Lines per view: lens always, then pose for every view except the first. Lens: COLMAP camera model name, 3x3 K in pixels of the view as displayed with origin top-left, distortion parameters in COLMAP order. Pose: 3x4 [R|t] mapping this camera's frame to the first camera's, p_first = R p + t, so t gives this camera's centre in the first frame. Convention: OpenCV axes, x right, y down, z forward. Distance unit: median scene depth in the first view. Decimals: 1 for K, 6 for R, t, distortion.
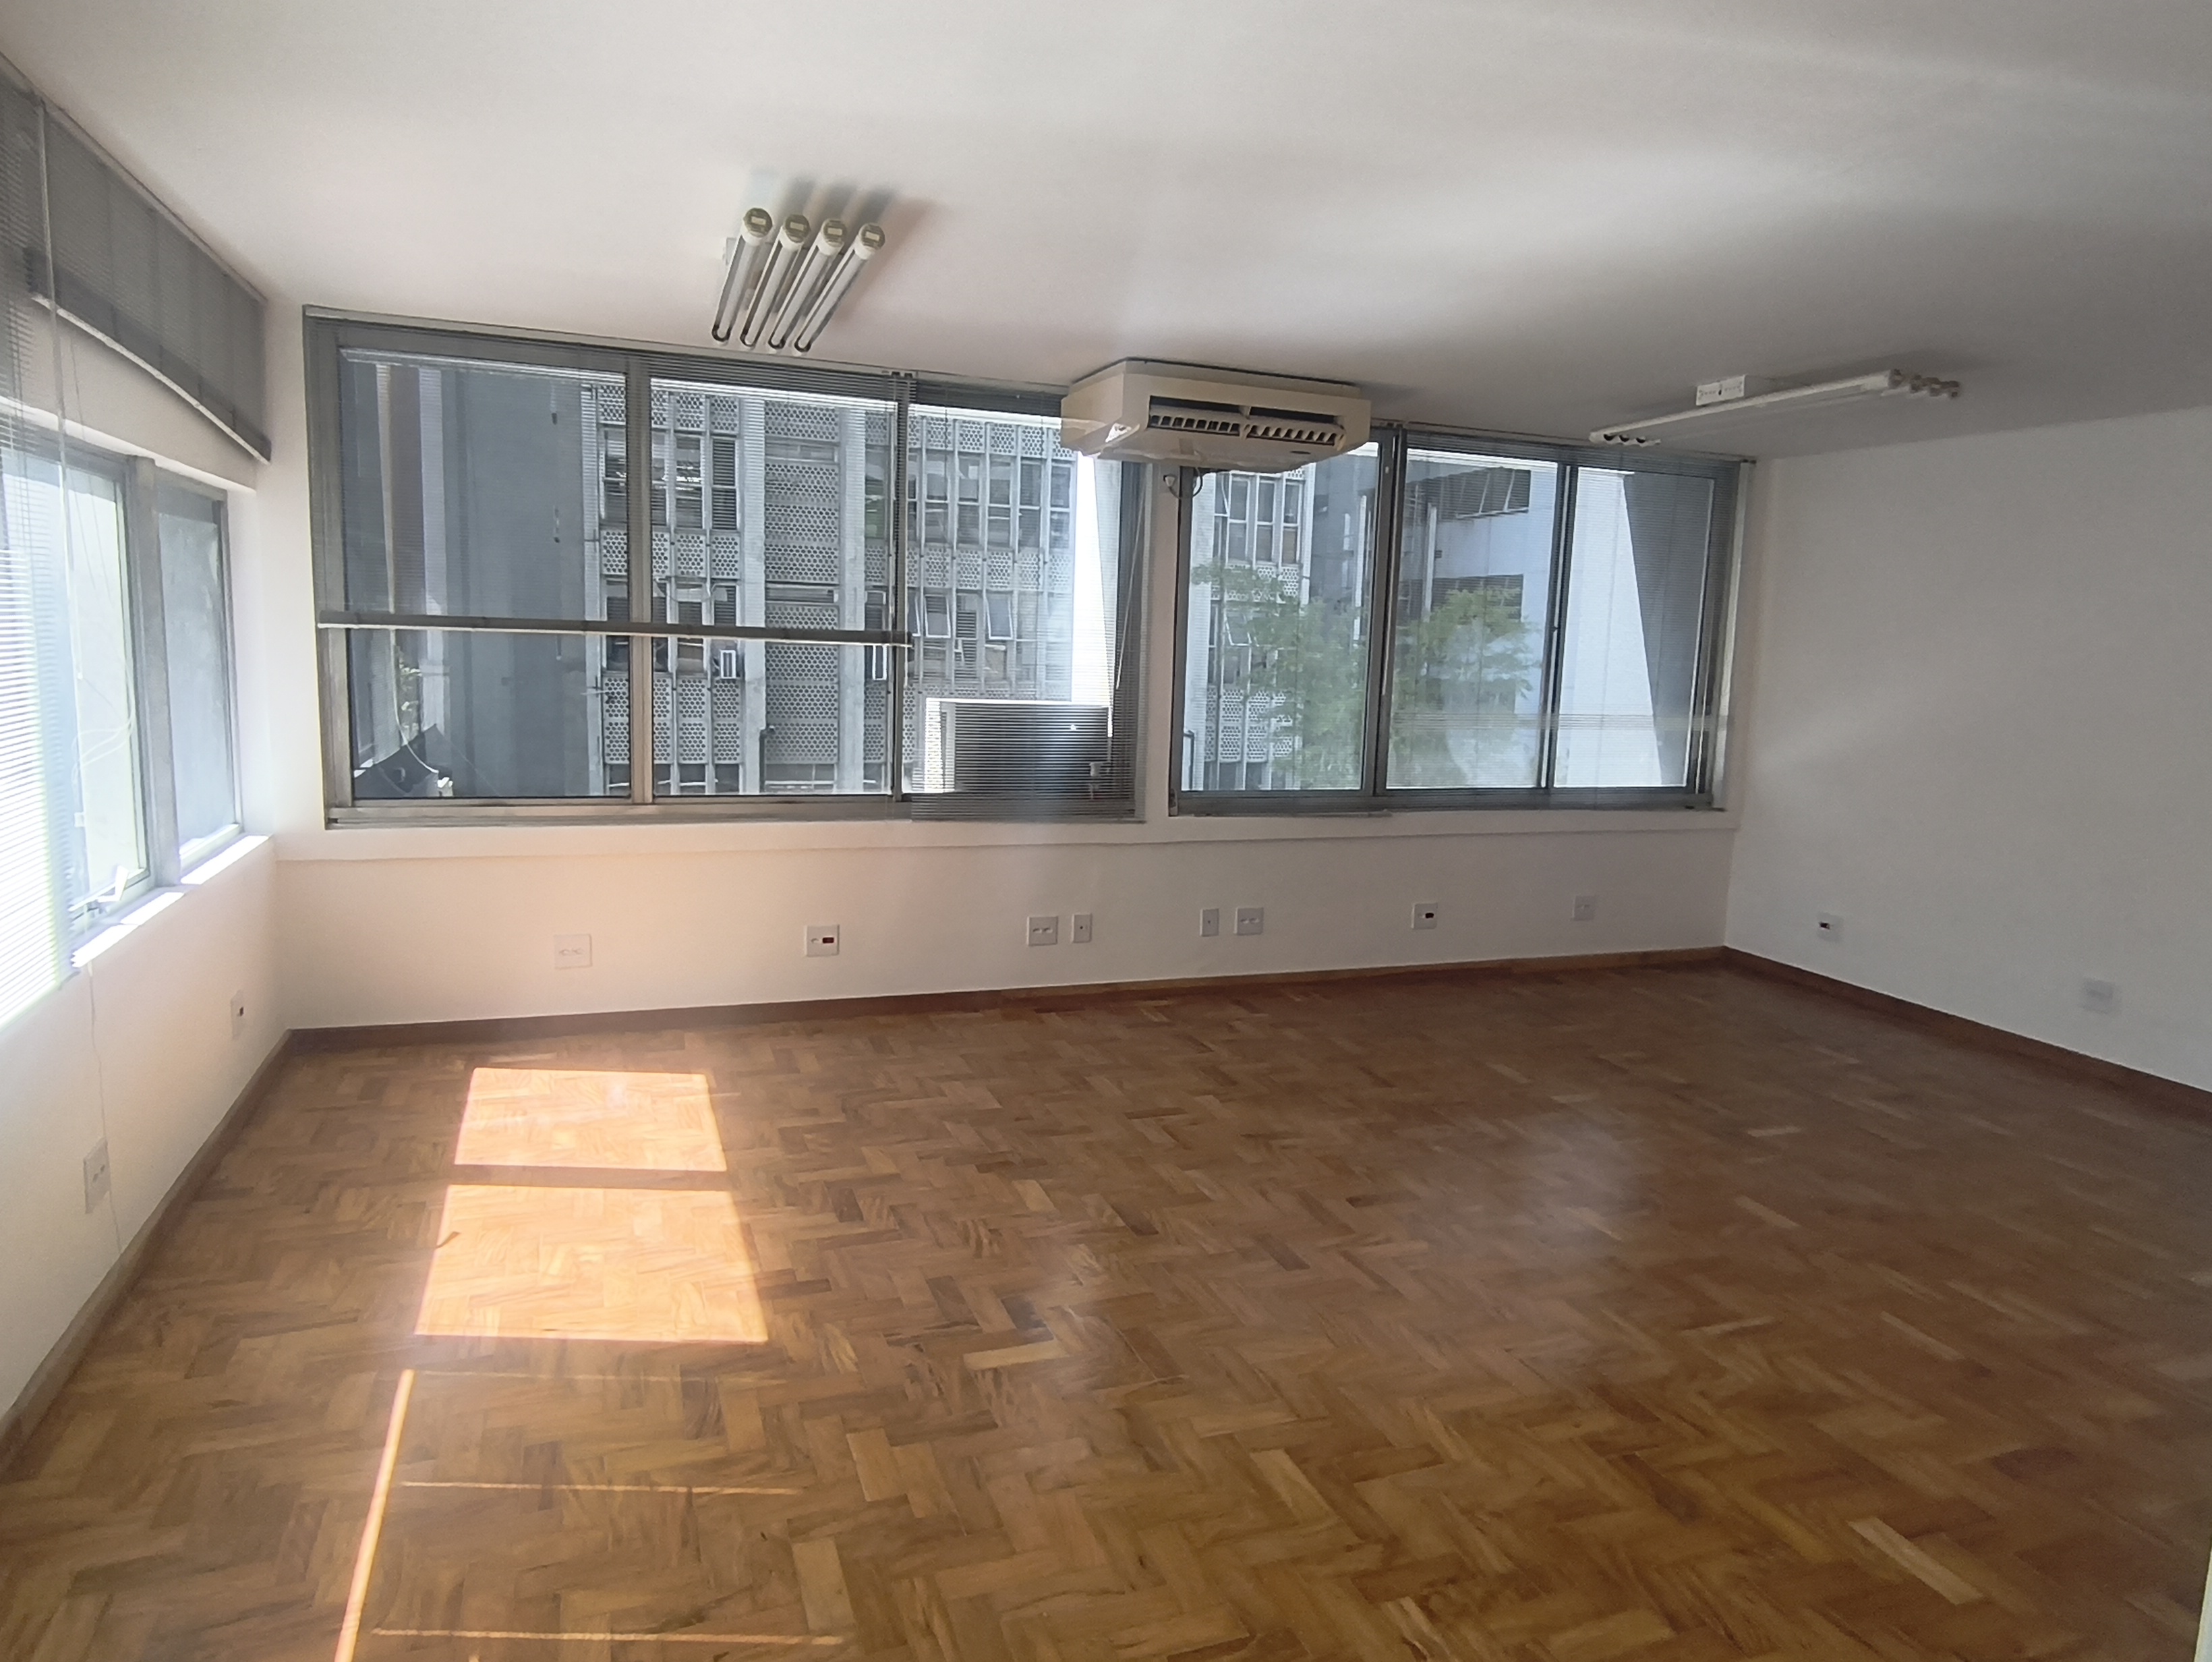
lens RADIAL K [[1361.4, 0, 1101.6], [0, 1361.4, 821.0], [0, 0, 1]] dist [0.008601, -0.007213]
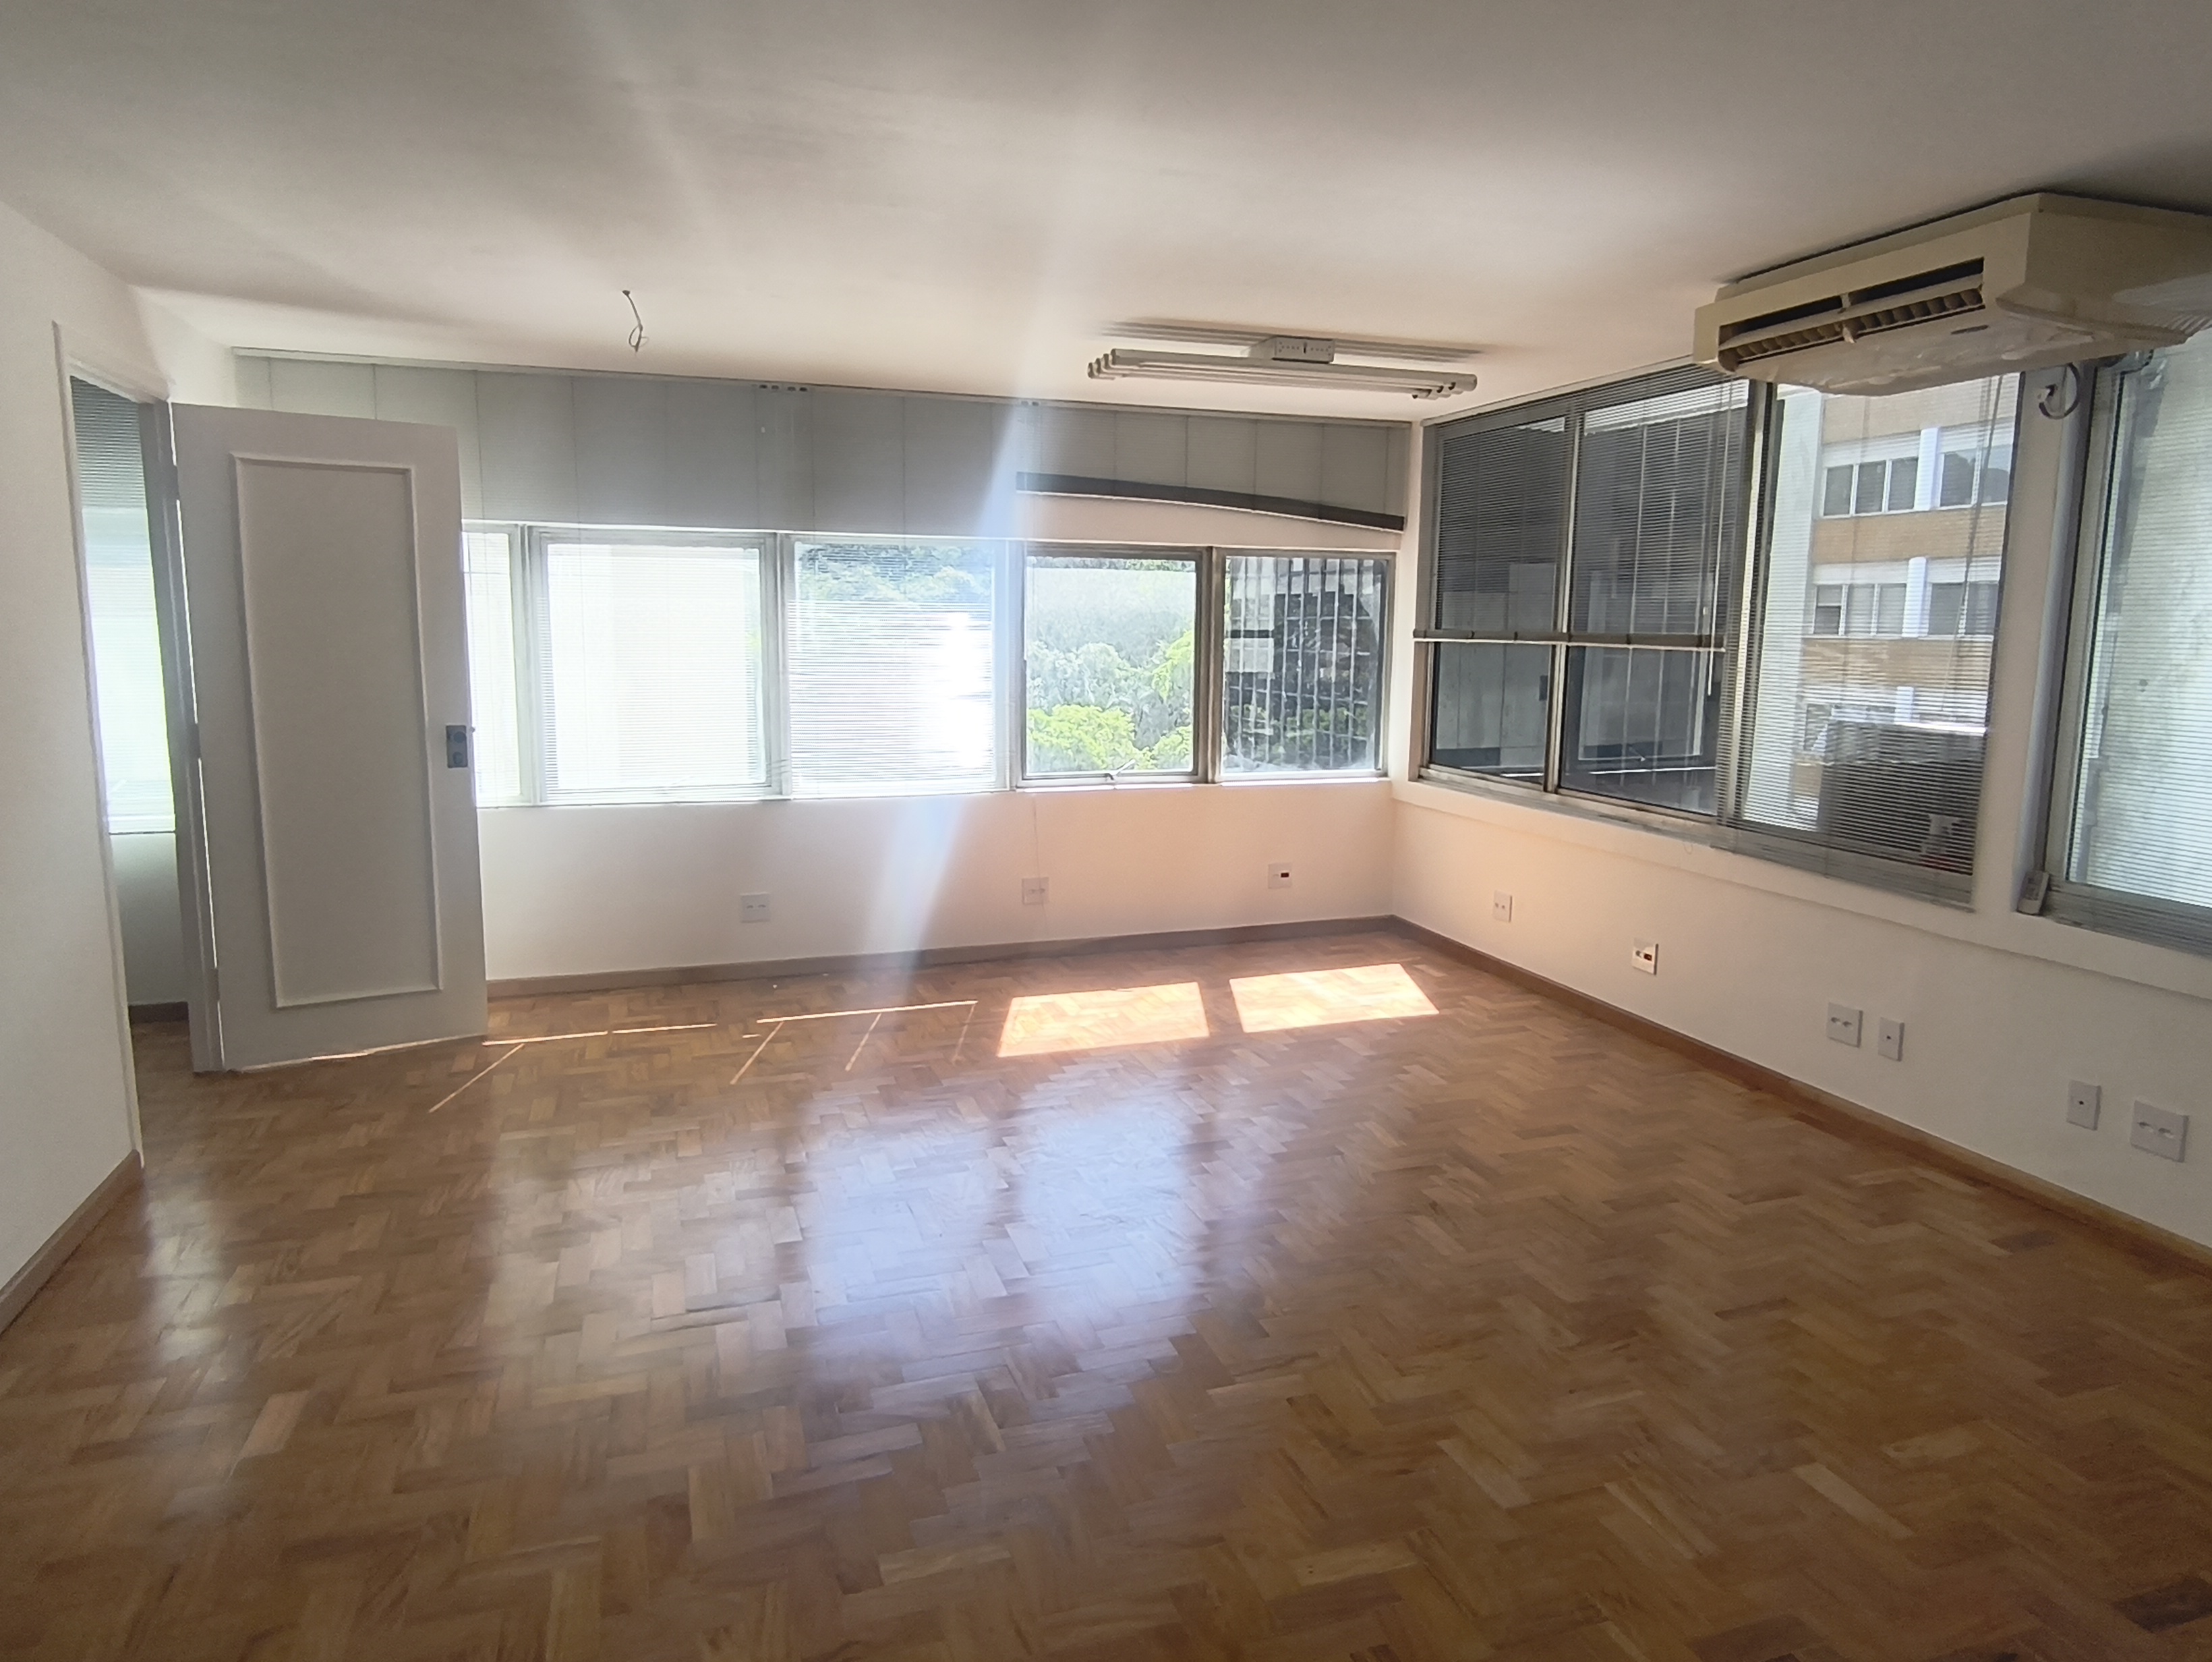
lens RADIAL K [[1361.4, 0, 1113.7], [0, 1361.4, 840.4], [0, 0, 1]] dist [0.008601, -0.007213]
pose [[-0.028012, 0.128002, -0.991378, 0.845593], [-0.147318, 0.980409, 0.130749, -0.071210], [0.988692, 0.149710, -0.008606, 0.691670]]
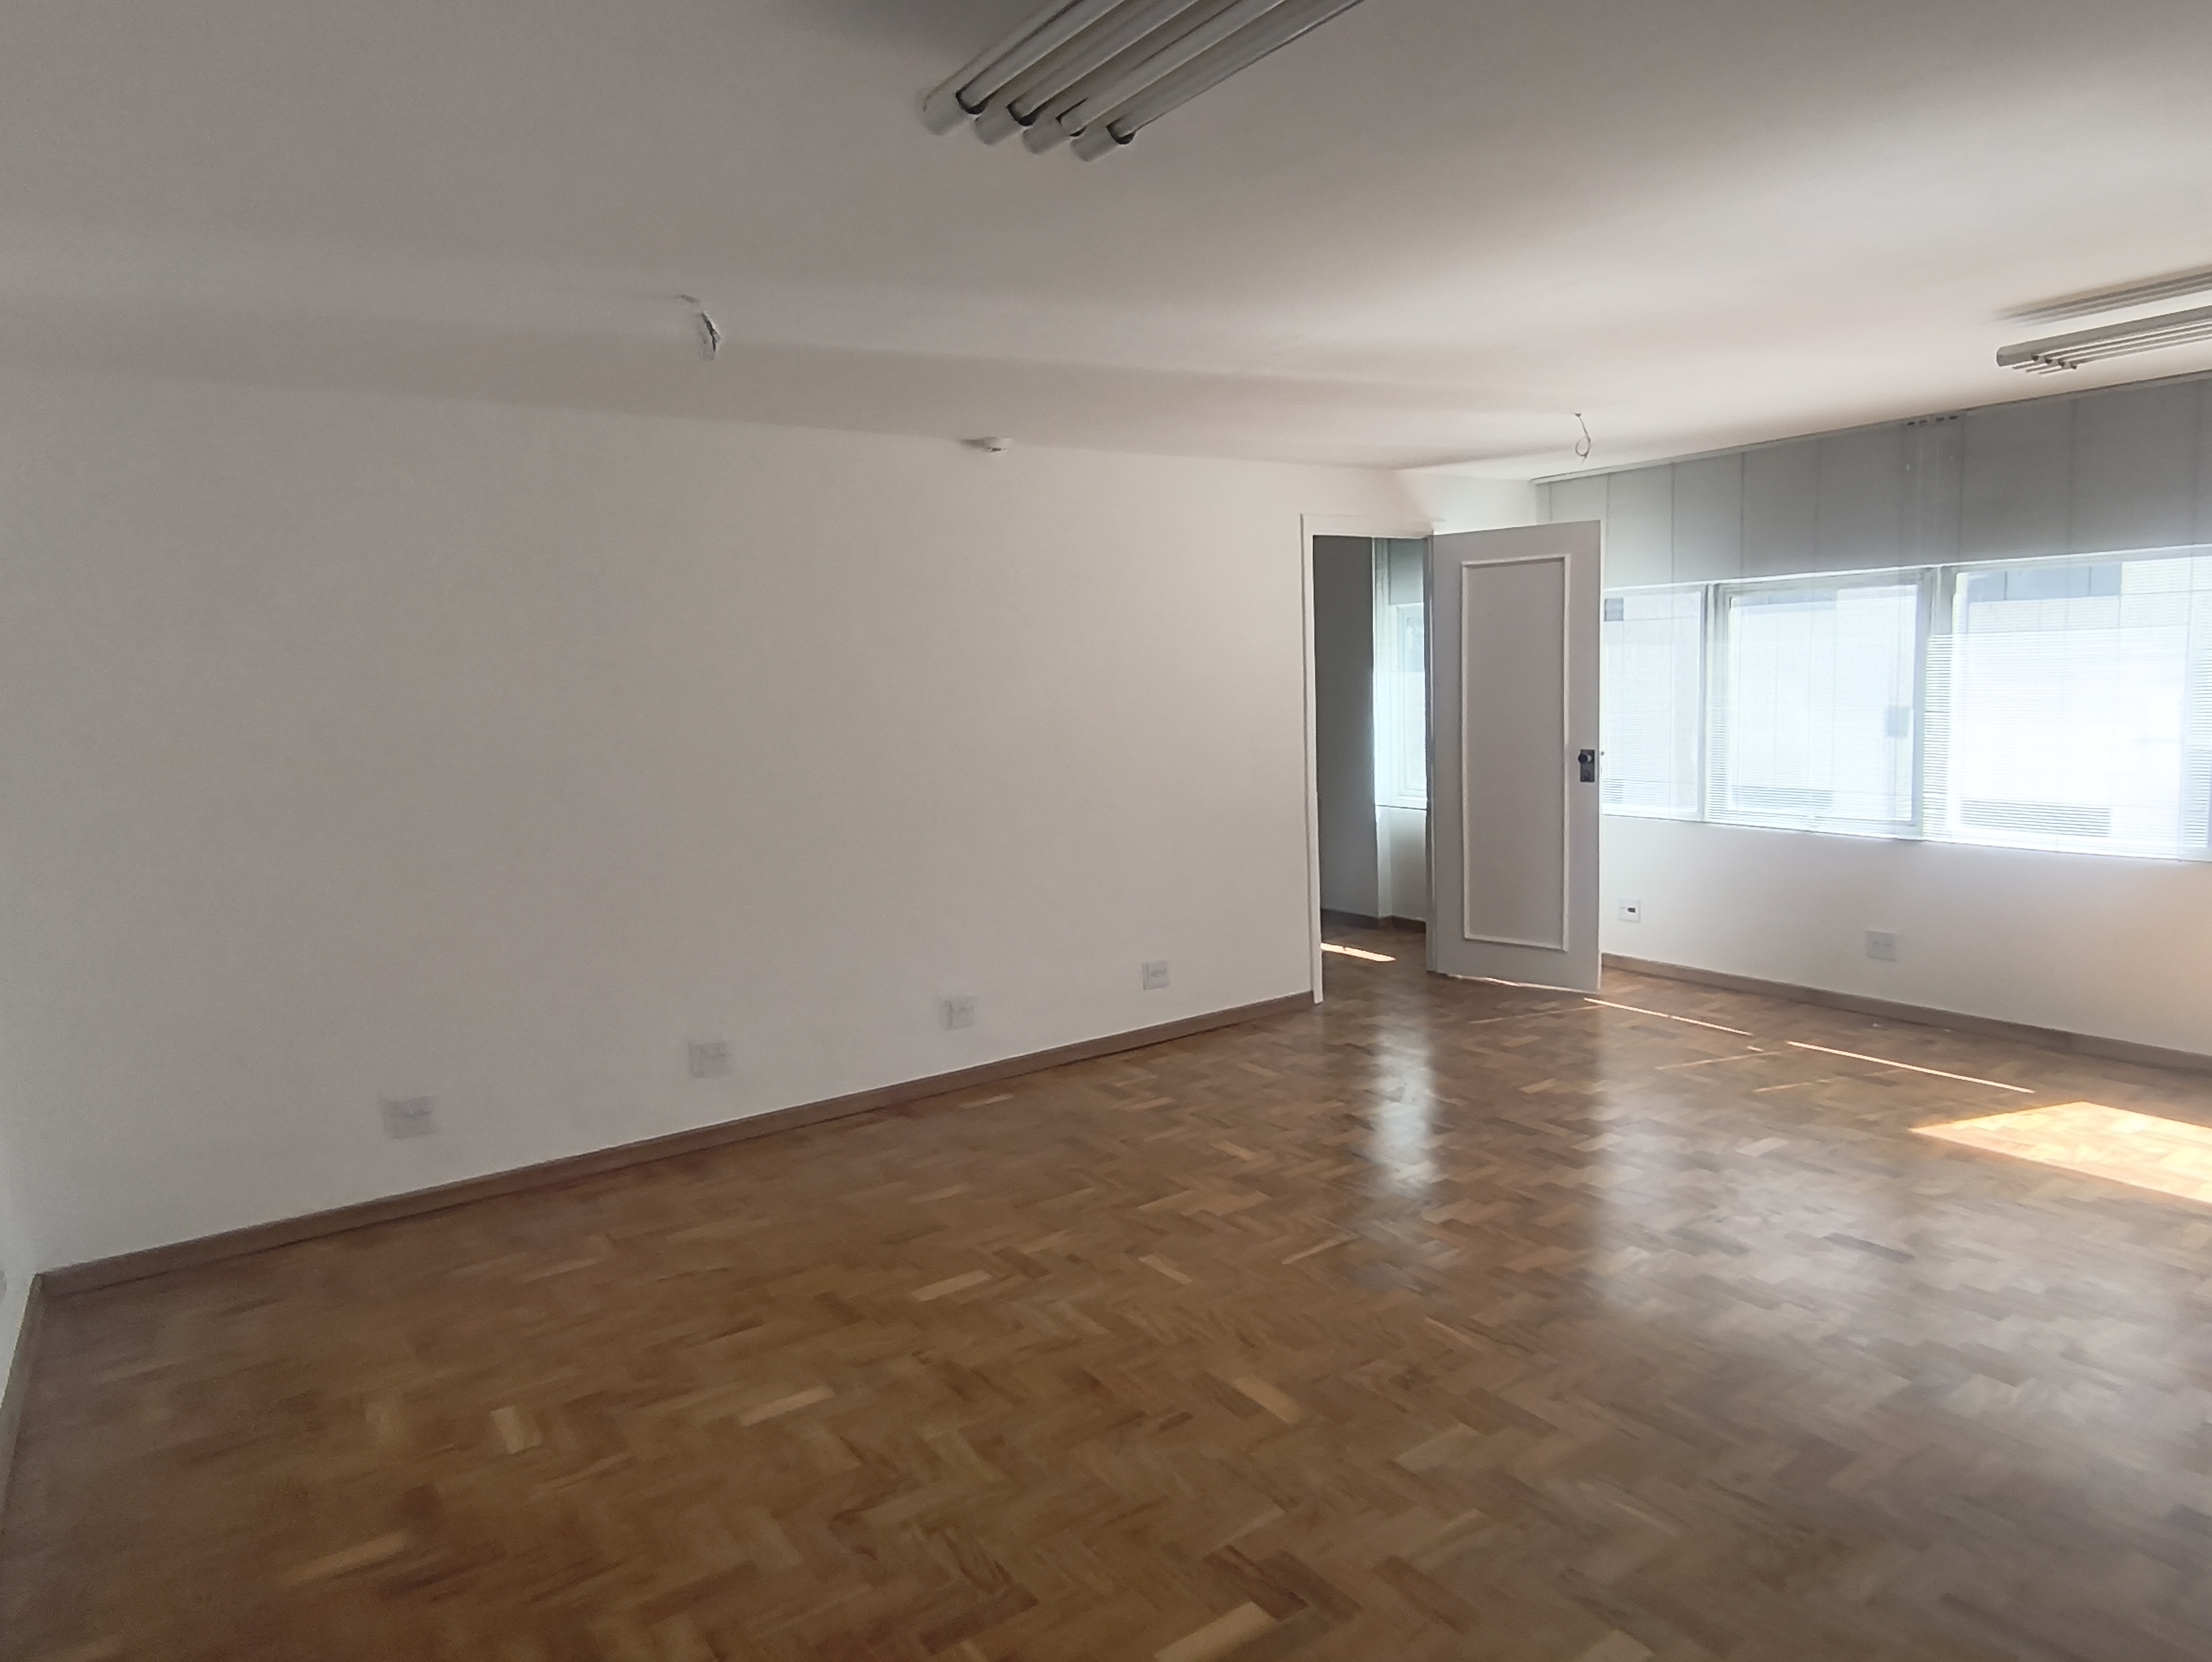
lens RADIAL K [[1361.4, 0, 1113.9], [0, 1361.4, 835.7], [0, 0, 1]] dist [0.008601, -0.007213]
pose [[-0.967281, 0.027531, -0.252209, 0.614570], [-0.035393, 0.969731, 0.241596, -0.169904], [0.251226, 0.242618, -0.937028, 1.321131]]
